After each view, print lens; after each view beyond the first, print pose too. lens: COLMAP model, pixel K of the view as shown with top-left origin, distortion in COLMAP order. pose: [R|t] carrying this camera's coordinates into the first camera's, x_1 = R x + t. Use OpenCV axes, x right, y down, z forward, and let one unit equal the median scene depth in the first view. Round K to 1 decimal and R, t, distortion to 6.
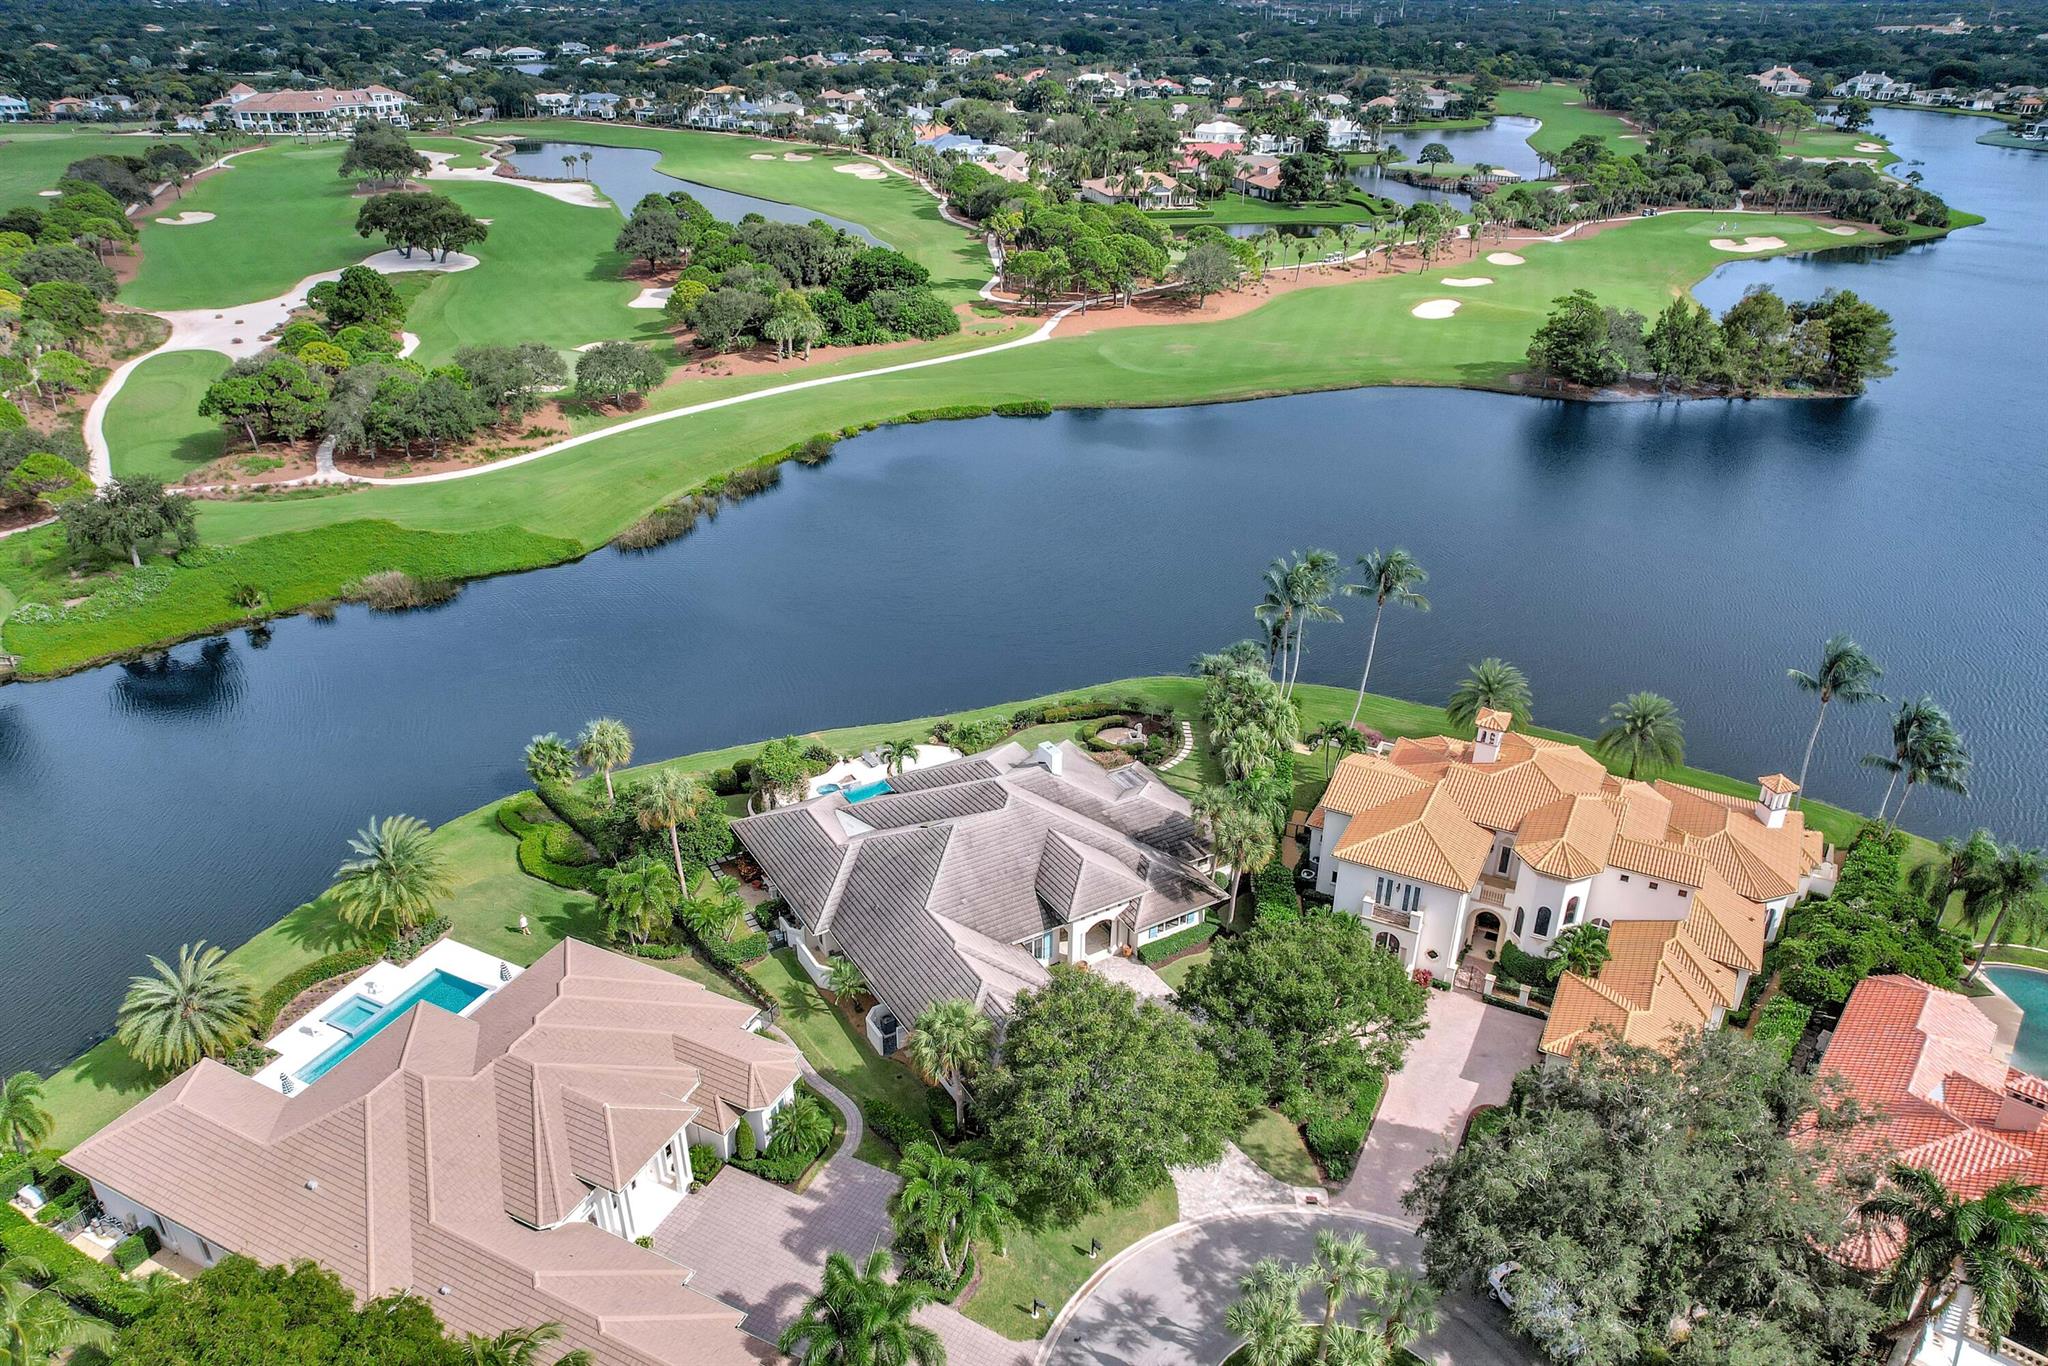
lens RADIAL K [[1424.4, 0, 1019.7], [0, 1424.4, 675.0], [0, 0, 1]] dist [-0.080590, 0.076358]
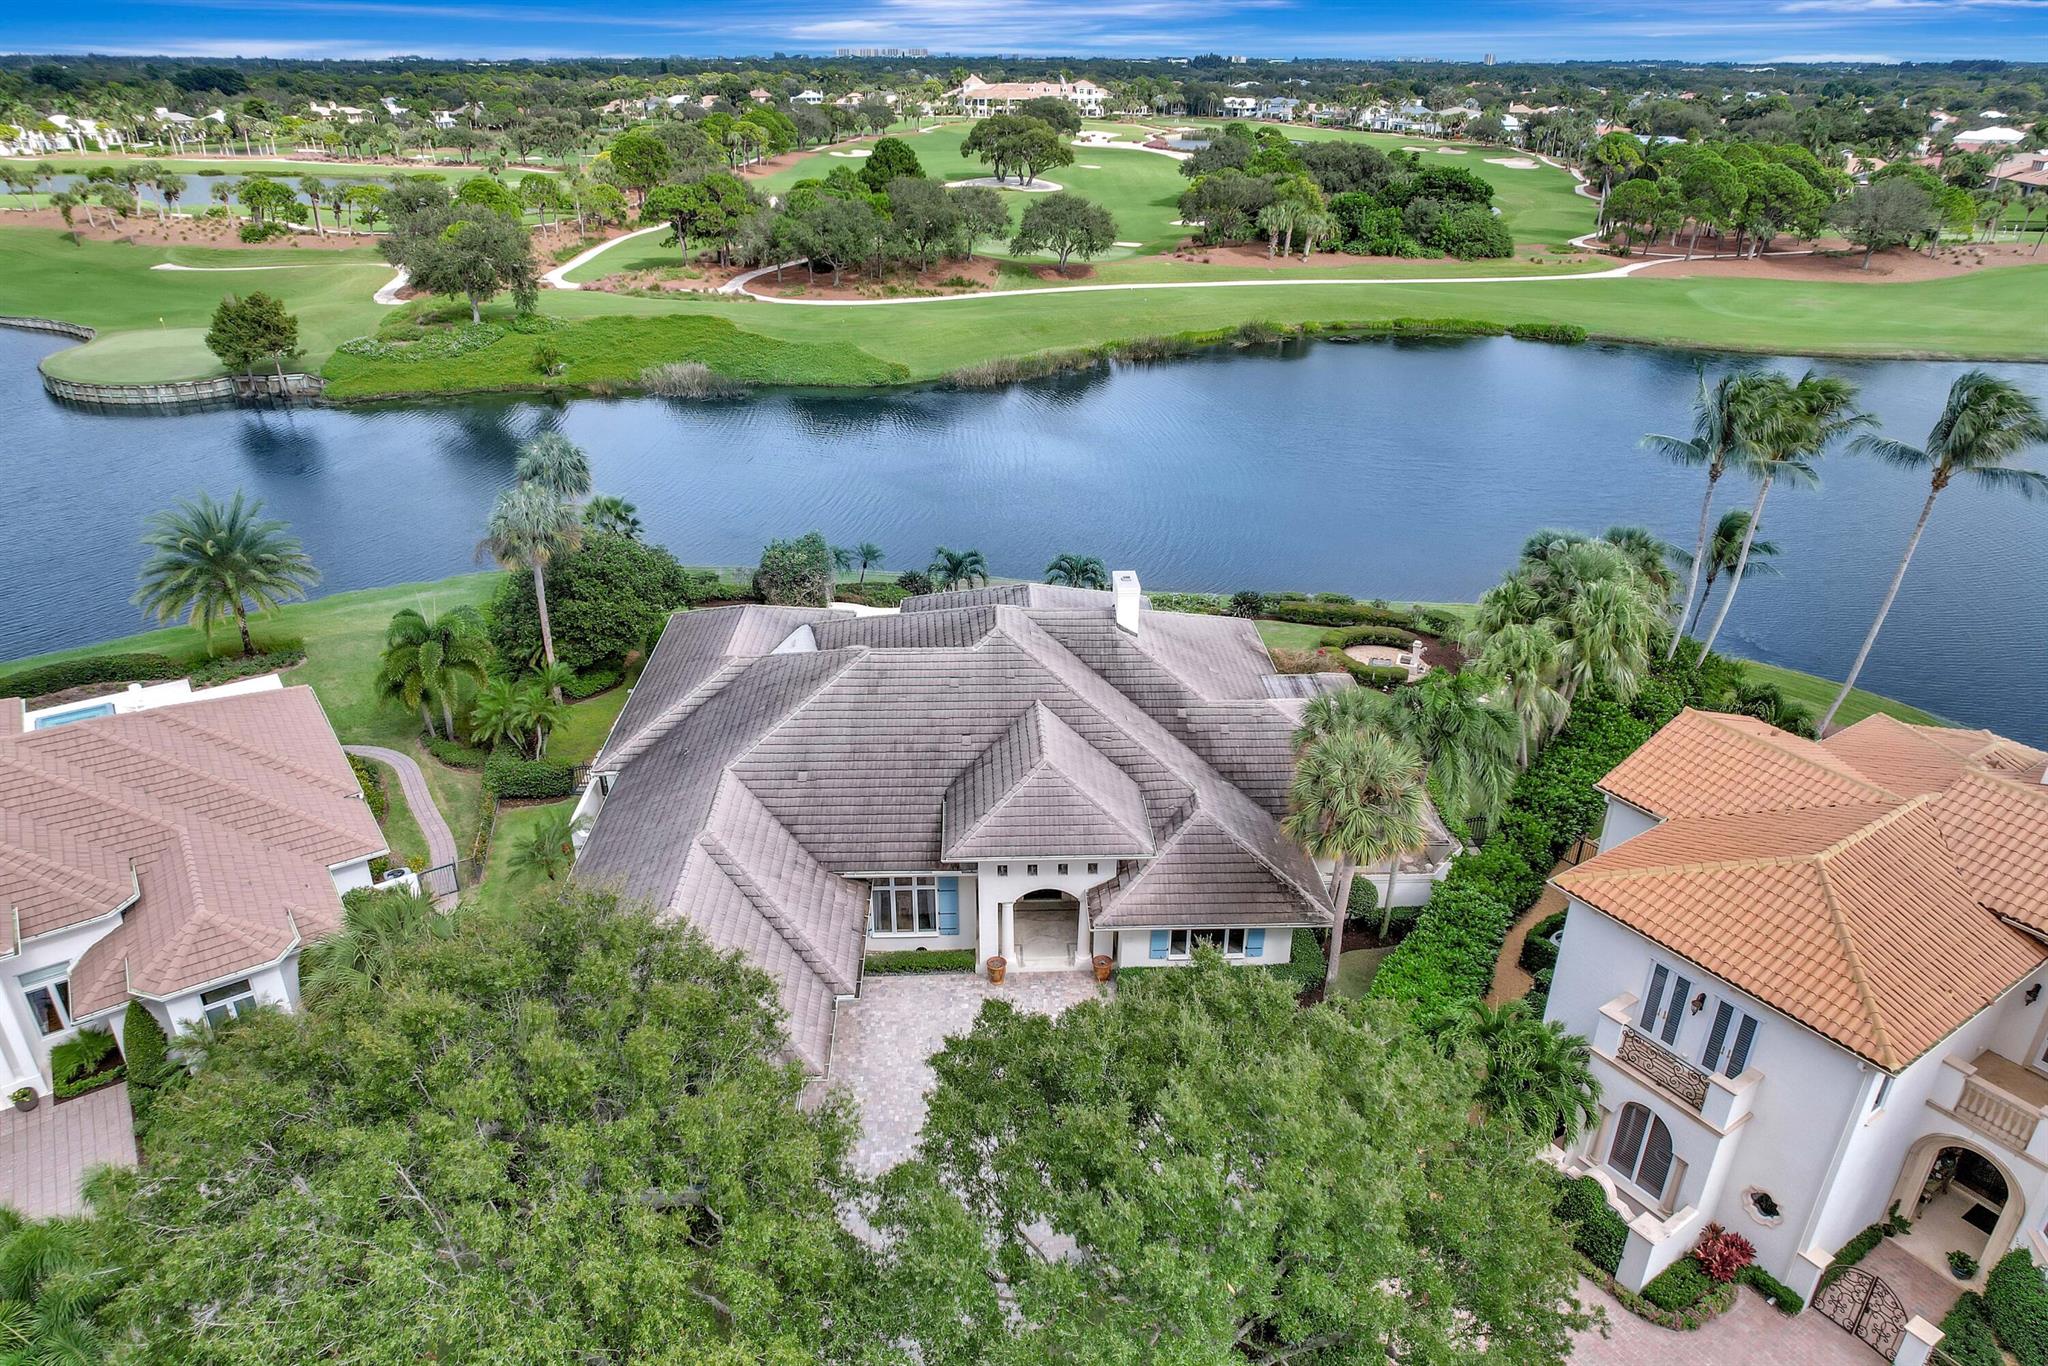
lens RADIAL K [[1332.1, 0, 1024.0], [0, 1332.1, 683.0], [0, 0, 1]] dist [-0.073804, 0.070392]
pose [[0.879030, 0.206298, -0.429822, 0.120147], [-0.214034, 0.976338, 0.030884, 0.046308], [0.426023, 0.064849, 0.902385, 0.294420]]
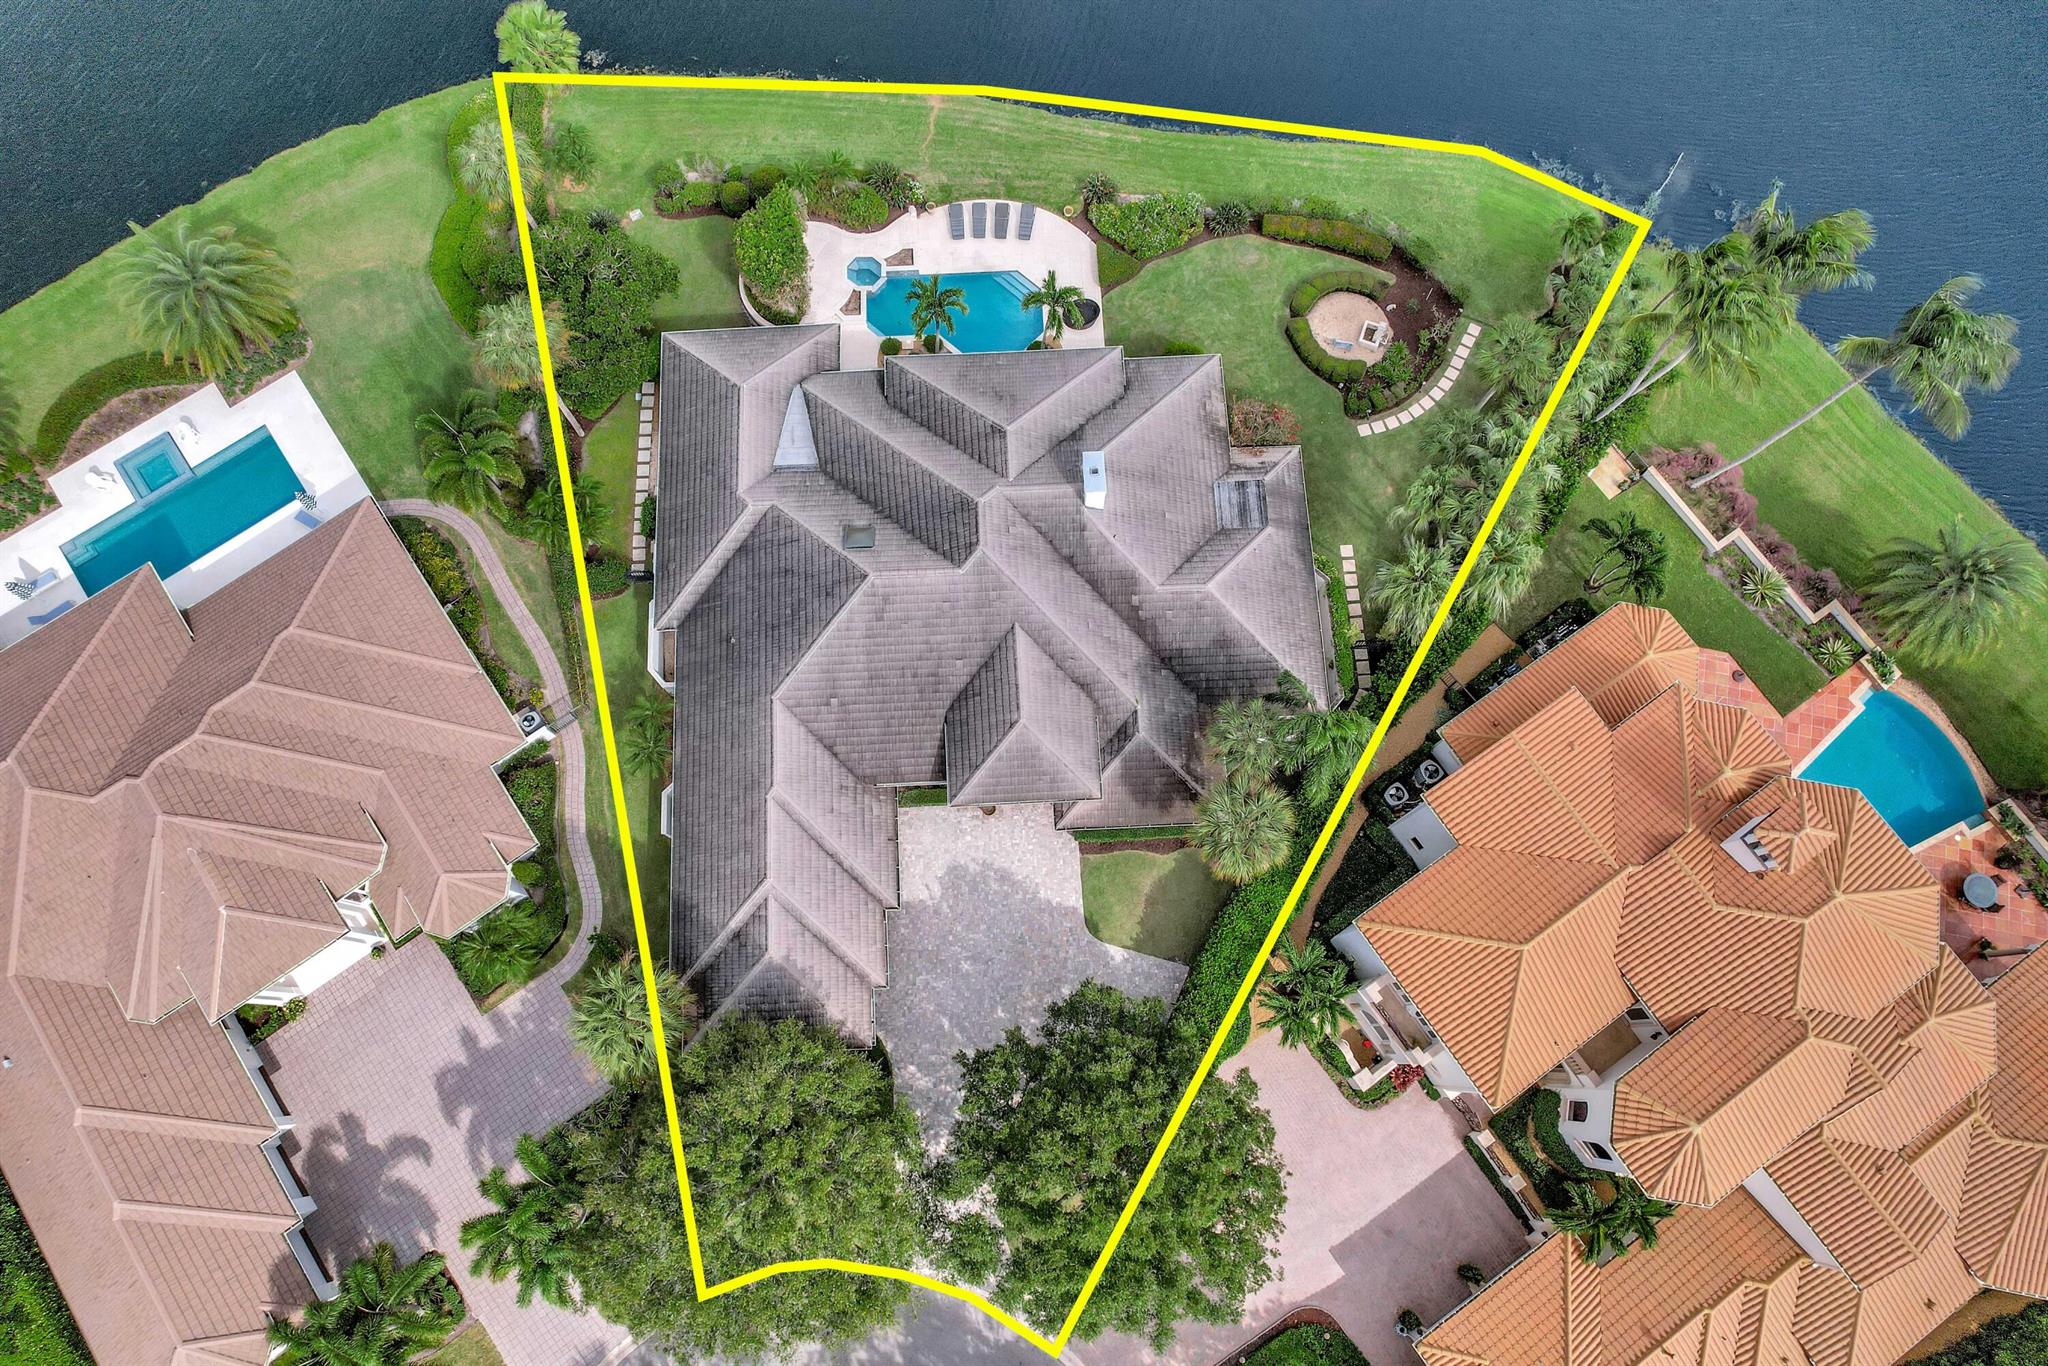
lens RADIAL K [[1332.1, 0, 1024.0], [0, 1332.1, 683.0], [0, 0, 1]] dist [-0.073804, 0.070392]
pose [[0.885212, 0.446840, -0.129363, 0.060631], [-0.207682, 0.628446, 0.749616, -0.172589], [0.416255, -0.636702, 0.649109, 0.315913]]
